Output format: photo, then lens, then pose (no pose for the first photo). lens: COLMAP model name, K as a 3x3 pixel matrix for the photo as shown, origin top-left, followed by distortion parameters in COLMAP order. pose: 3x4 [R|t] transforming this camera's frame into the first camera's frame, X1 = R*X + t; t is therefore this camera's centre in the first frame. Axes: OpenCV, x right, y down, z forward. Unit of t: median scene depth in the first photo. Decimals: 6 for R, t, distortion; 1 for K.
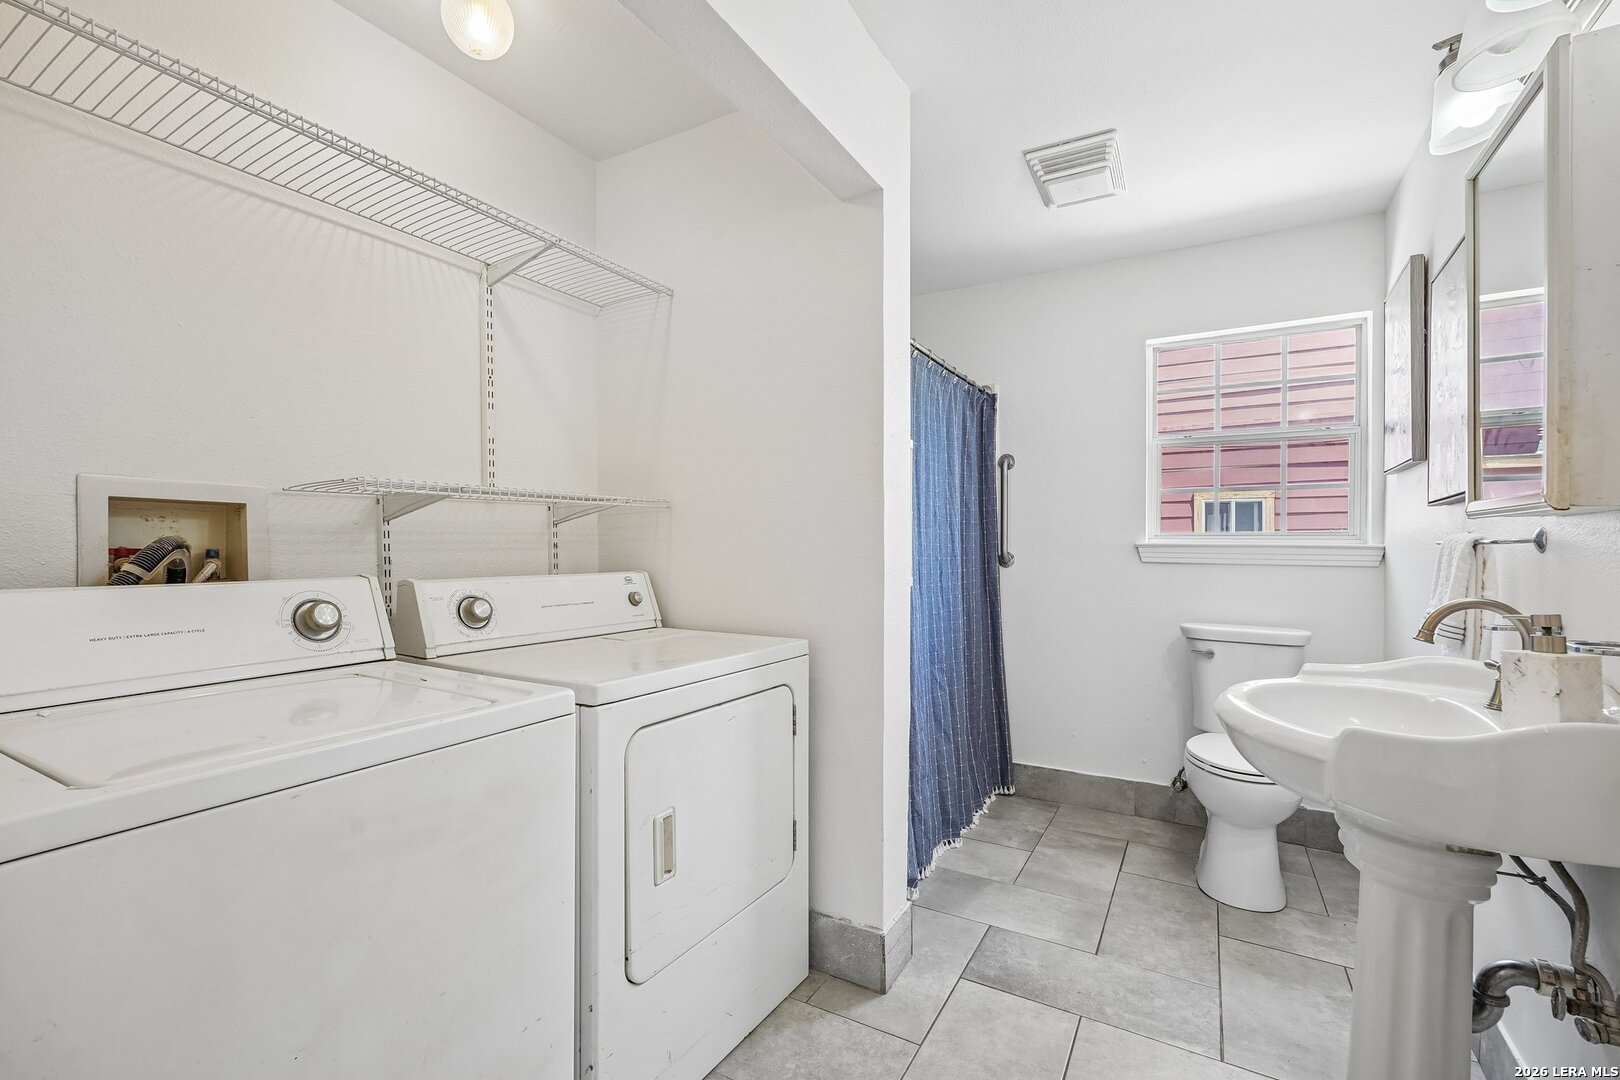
lens RADIAL K [[716.7, 0, 797.5], [0, 716.7, 534.3], [0, 0, 1]] dist [-0.019708, 0.008730]
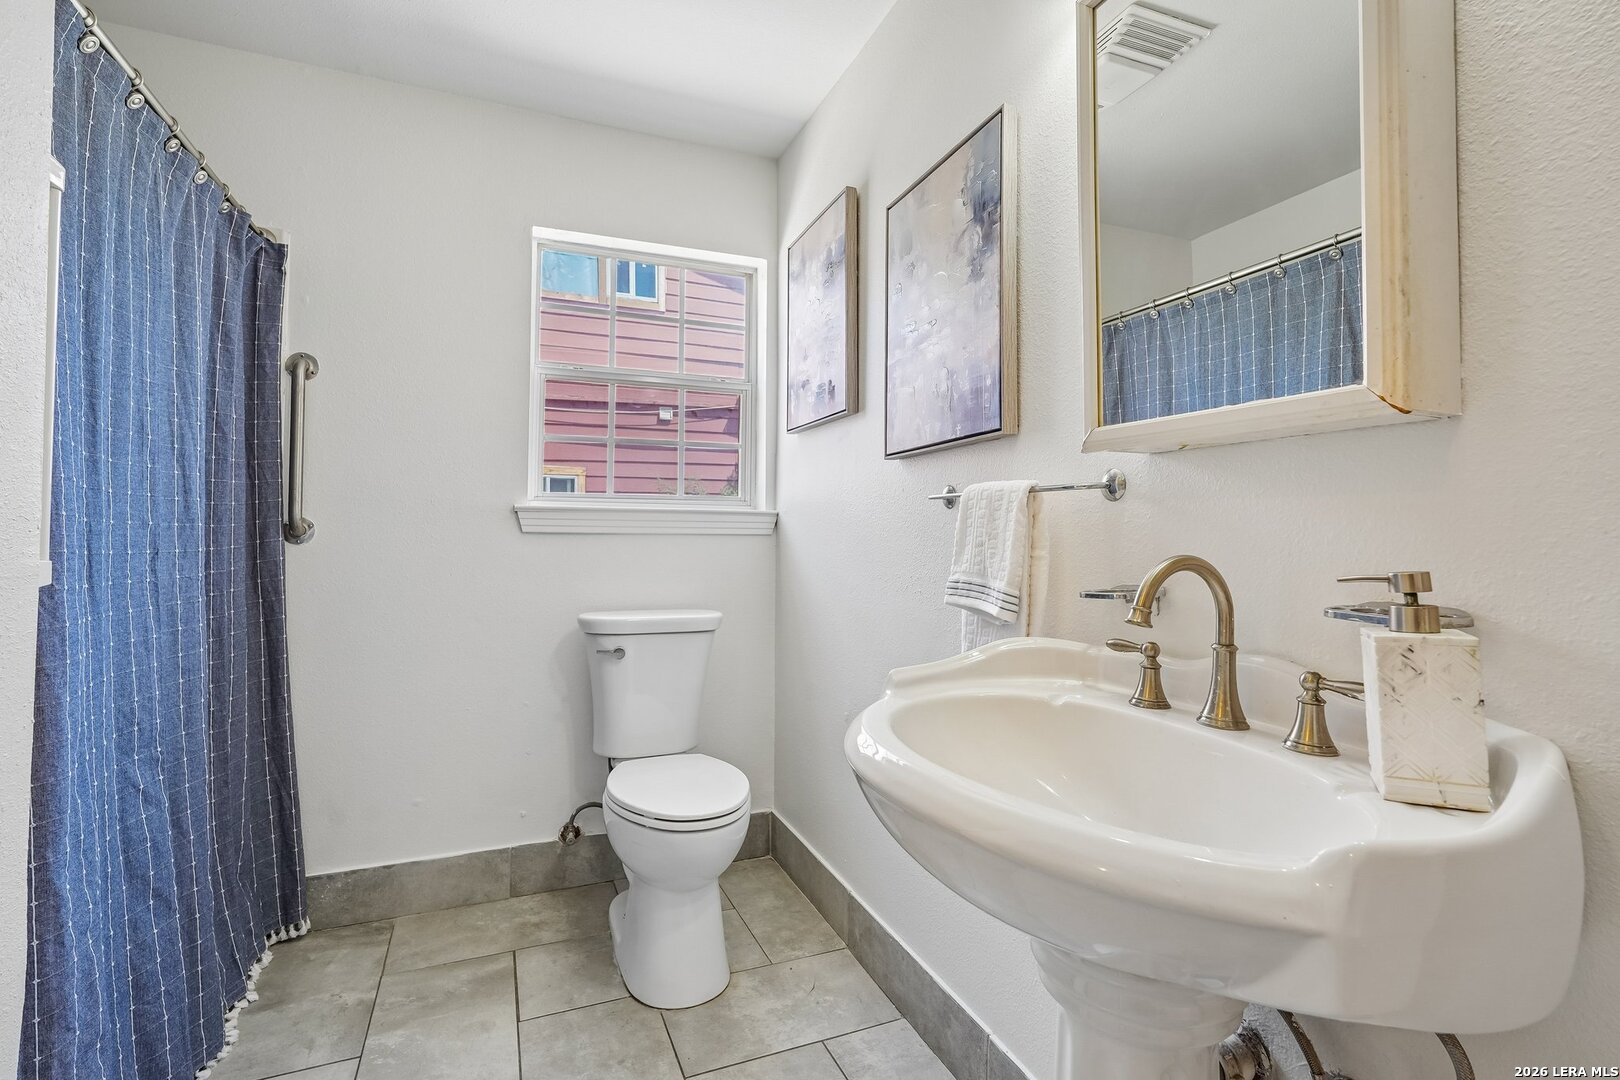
lens RADIAL K [[742.7, 0, 809.5], [0, 742.7, 511.4], [0, 0, 1]] dist [-0.014337, 0.006295]
pose [[0.599757, 0.019761, 0.799938, 0.064639], [-0.014410, 0.999800, -0.013894, 0.024324], [-0.800052, -0.003194, 0.599922, 0.334389]]
